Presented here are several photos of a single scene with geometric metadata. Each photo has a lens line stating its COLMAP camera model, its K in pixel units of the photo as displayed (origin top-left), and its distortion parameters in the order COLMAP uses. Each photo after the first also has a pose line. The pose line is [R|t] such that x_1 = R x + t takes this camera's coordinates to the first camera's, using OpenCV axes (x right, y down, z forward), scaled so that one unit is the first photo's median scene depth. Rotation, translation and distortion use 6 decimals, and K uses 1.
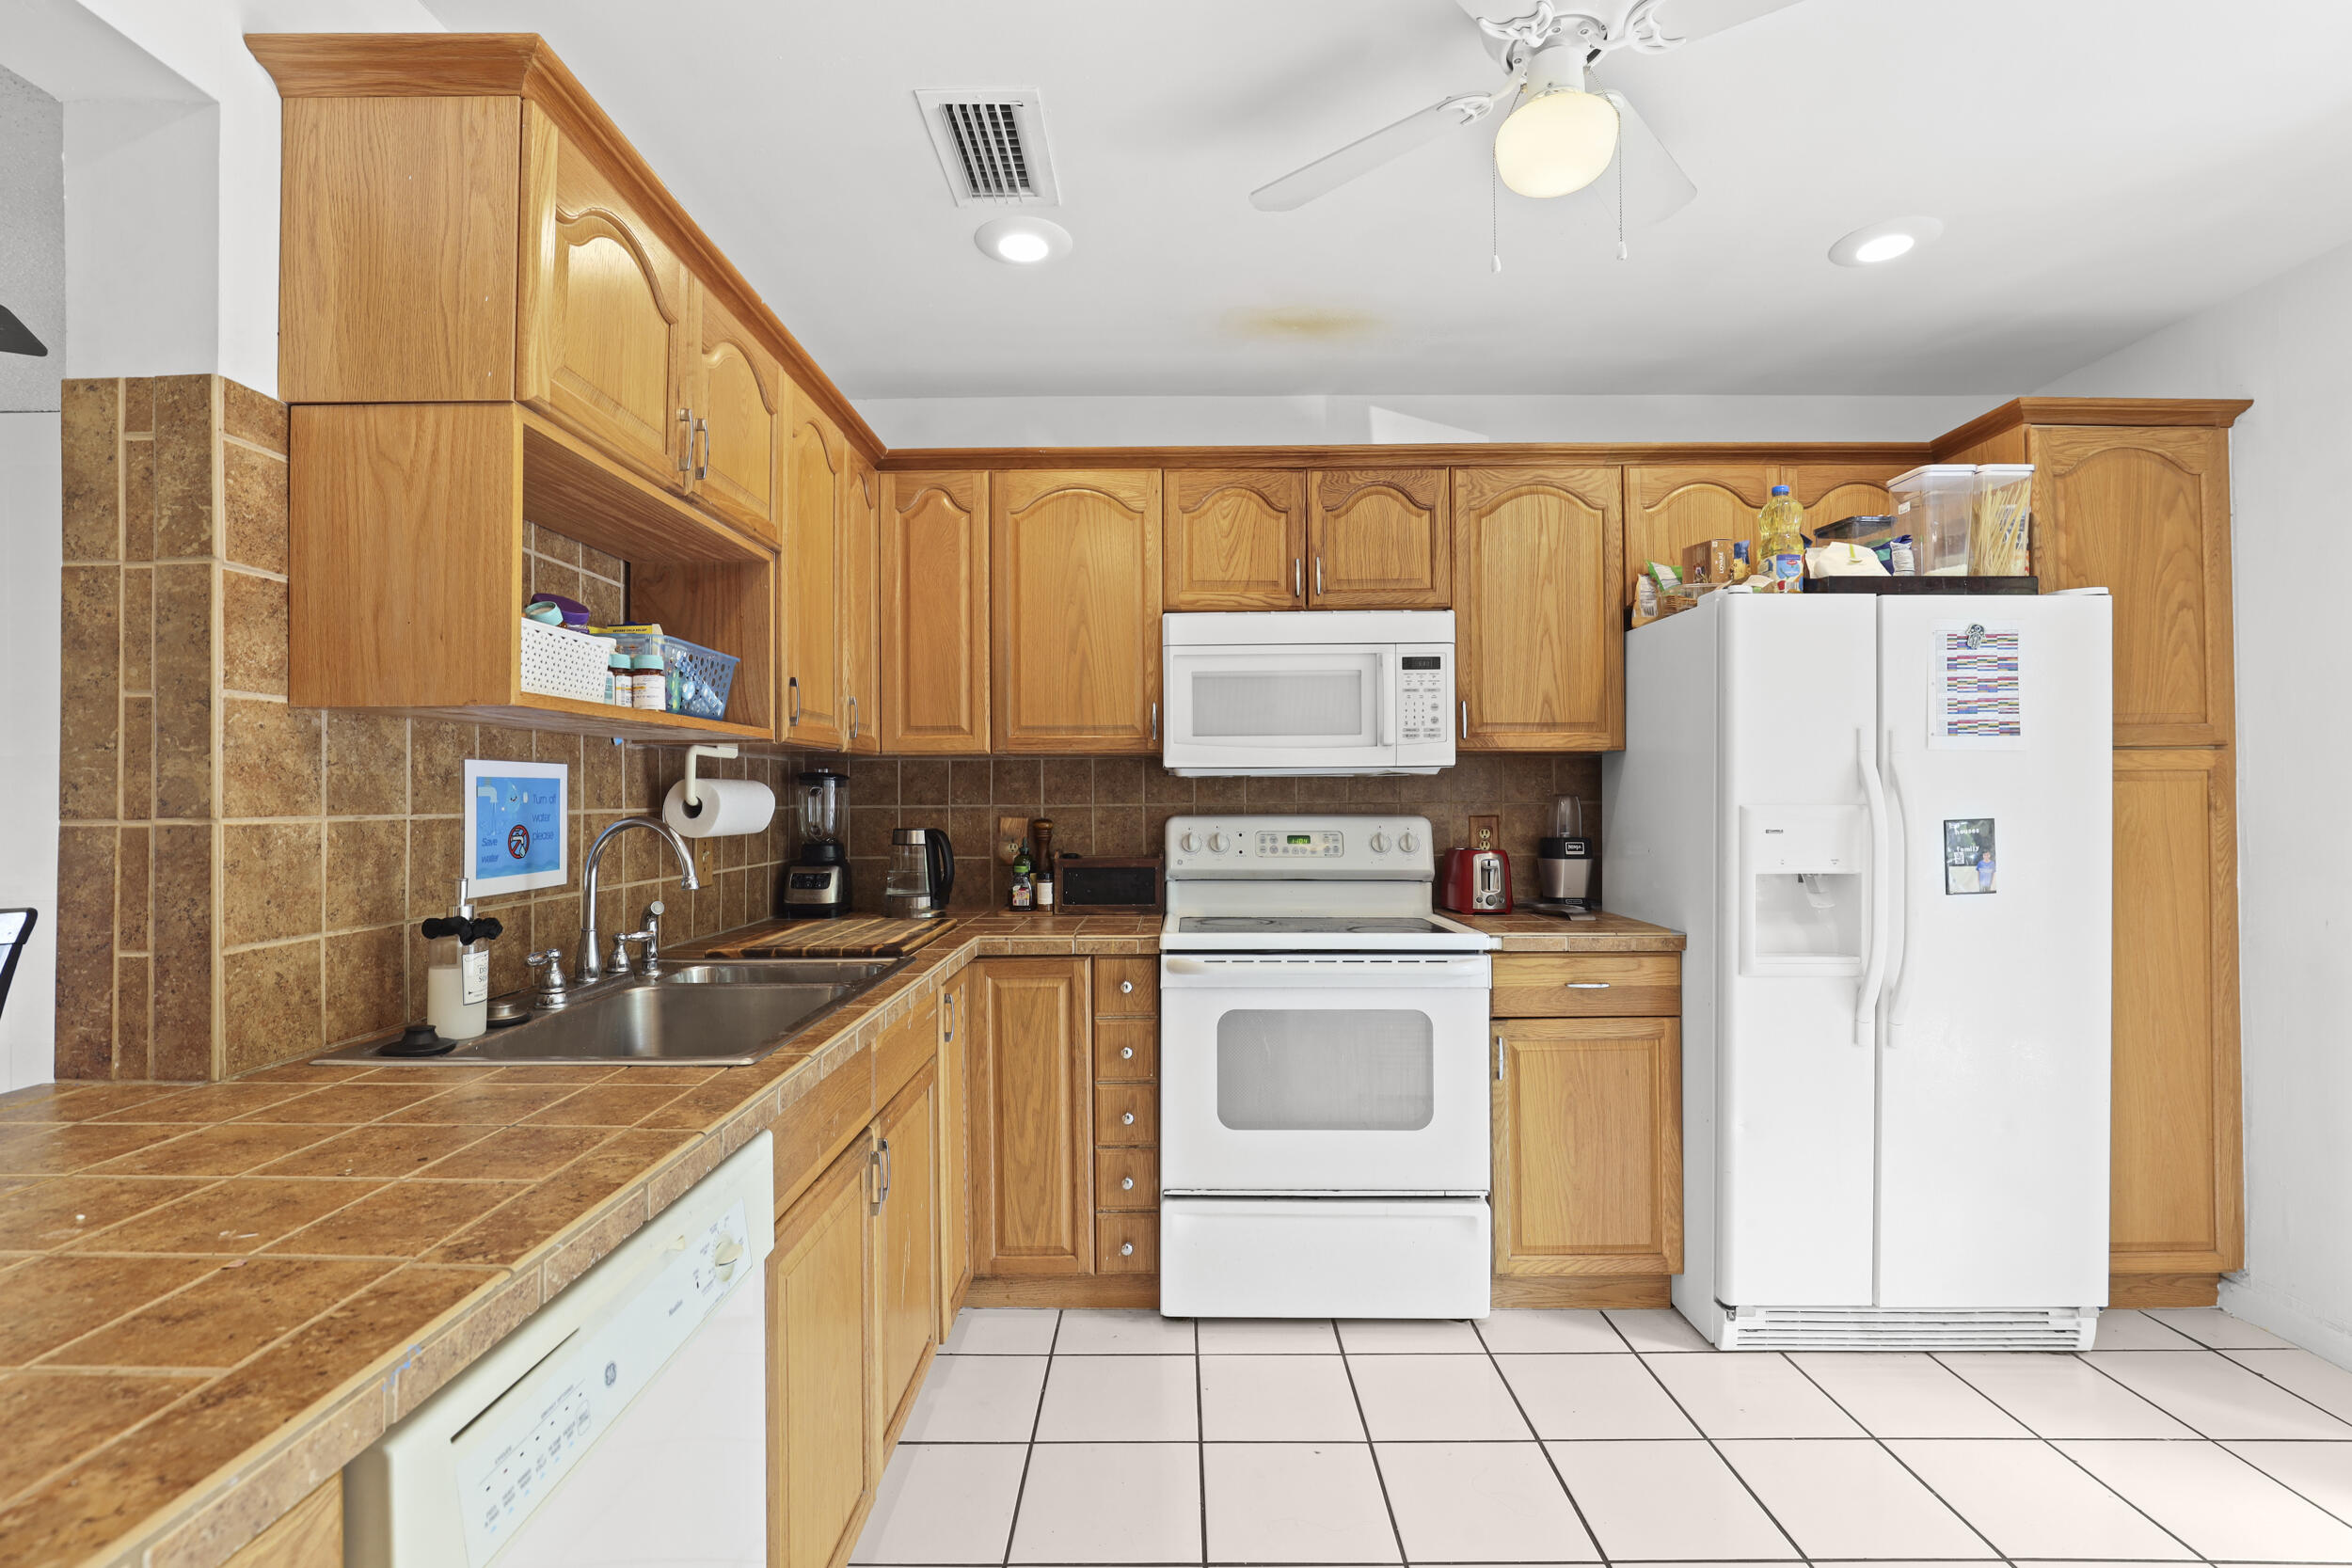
lens RADIAL K [[1079.5, 0, 1159.2], [0, 1079.5, 787.1], [0, 0, 1]] dist [-0.020723, 0.004717]
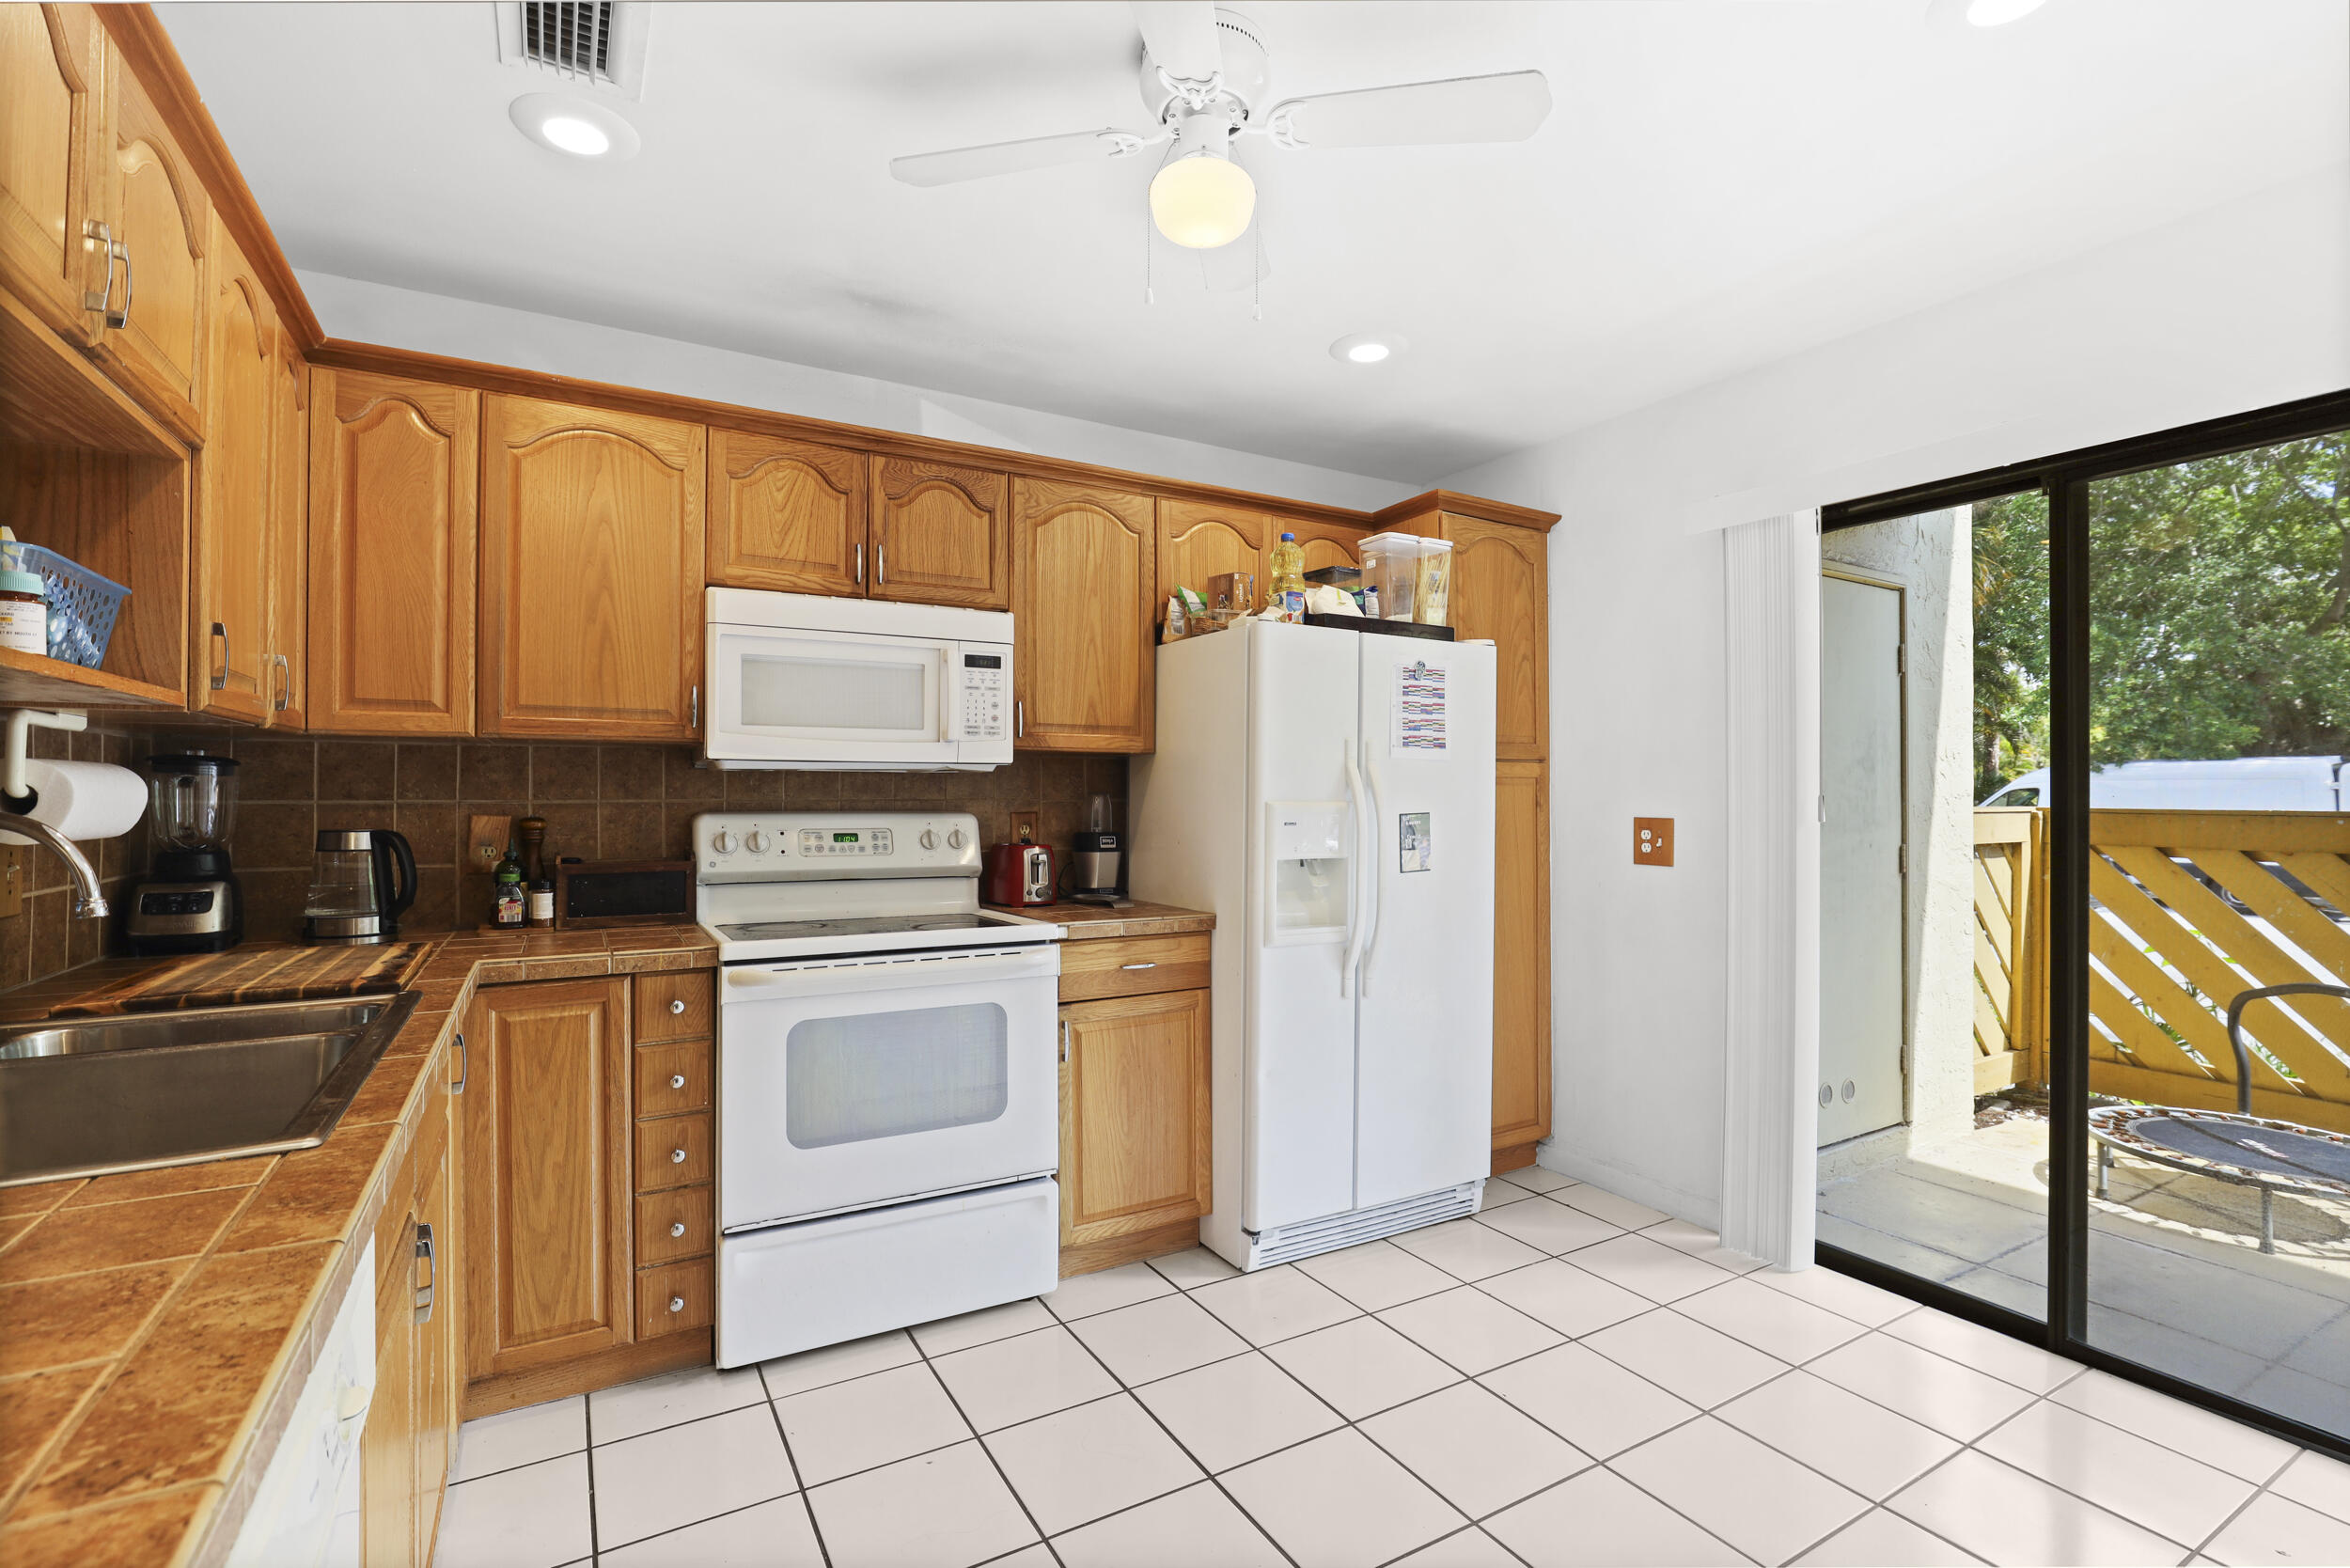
lens RADIAL K [[1078.7, 0, 1178.5], [0, 1078.7, 785.1], [0, 0, 1]] dist [-0.020723, 0.004717]
pose [[0.856355, 0.010679, 0.516277, -0.135330], [-0.009546, 0.999943, -0.004849, 0.004801], [-0.516299, -0.000776, 0.856408, 0.038923]]
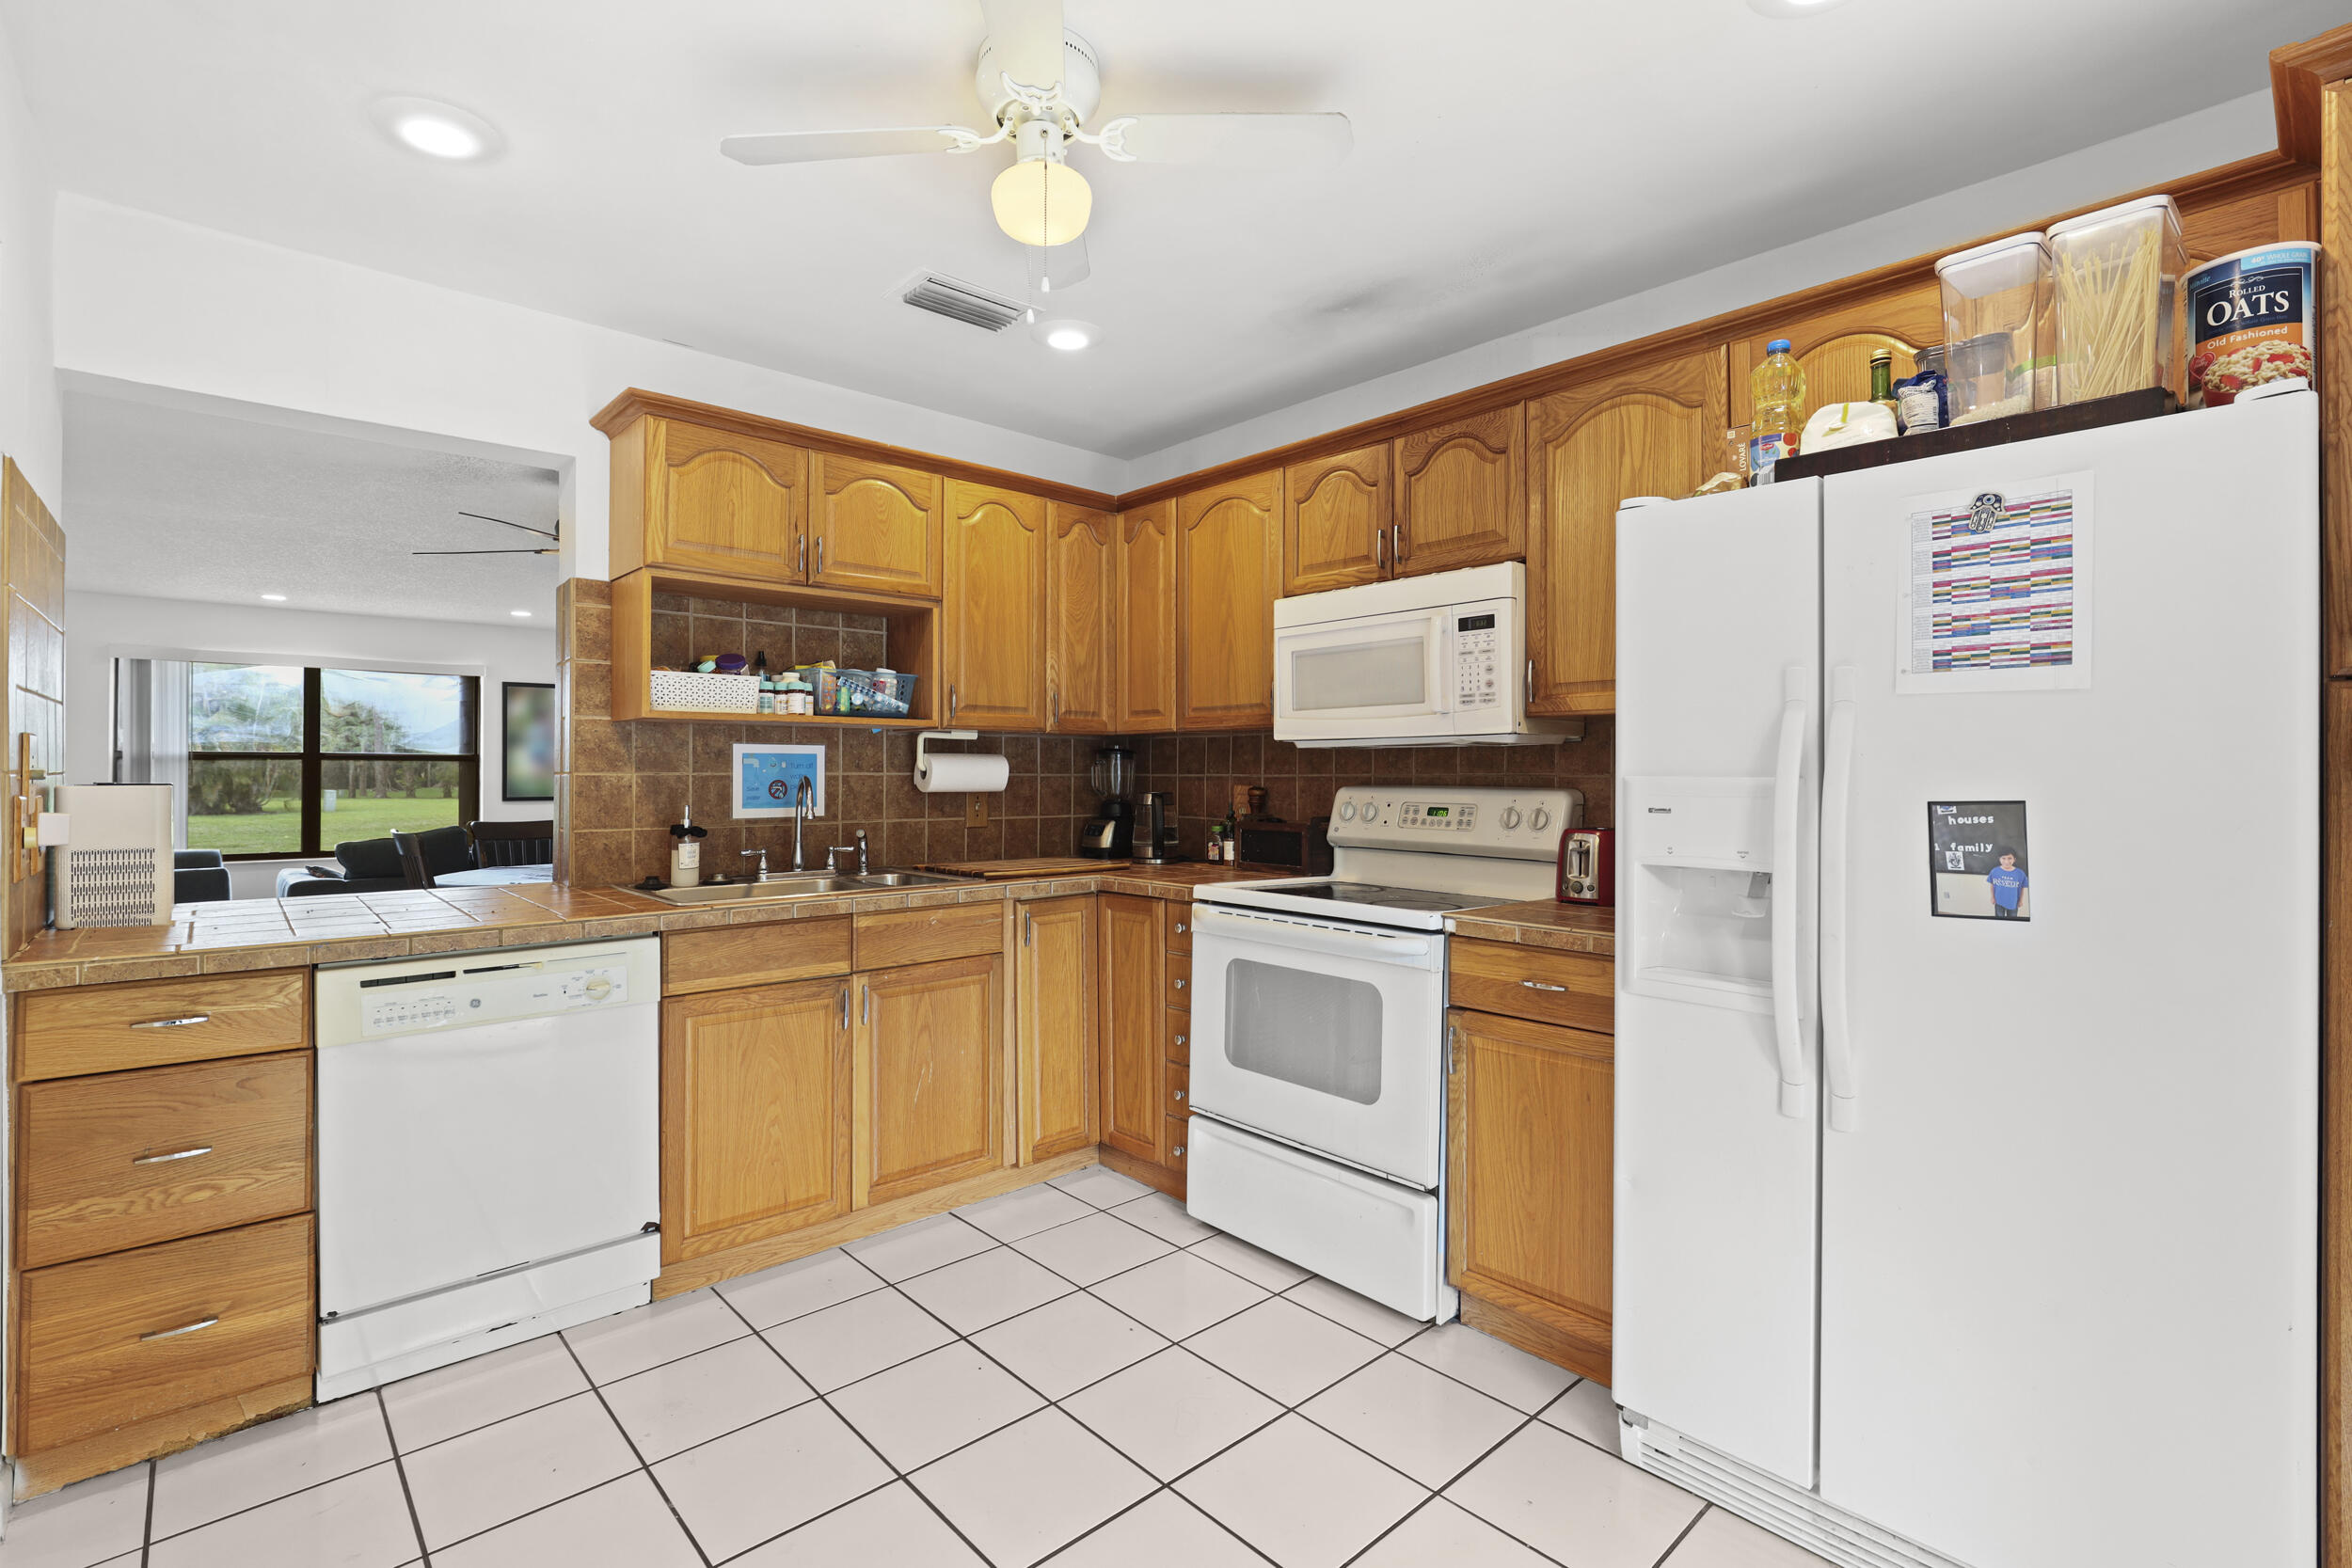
lens RADIAL K [[1079.5, 0, 1134.1], [0, 1079.5, 766.5], [0, 0, 1]] dist [-0.020723, 0.004717]
pose [[0.664660, 0.000720, -0.747146, 0.820051], [0.000469, 0.999999, 0.001380, 0.007661], [0.747146, -0.001267, 0.664659, 0.183850]]
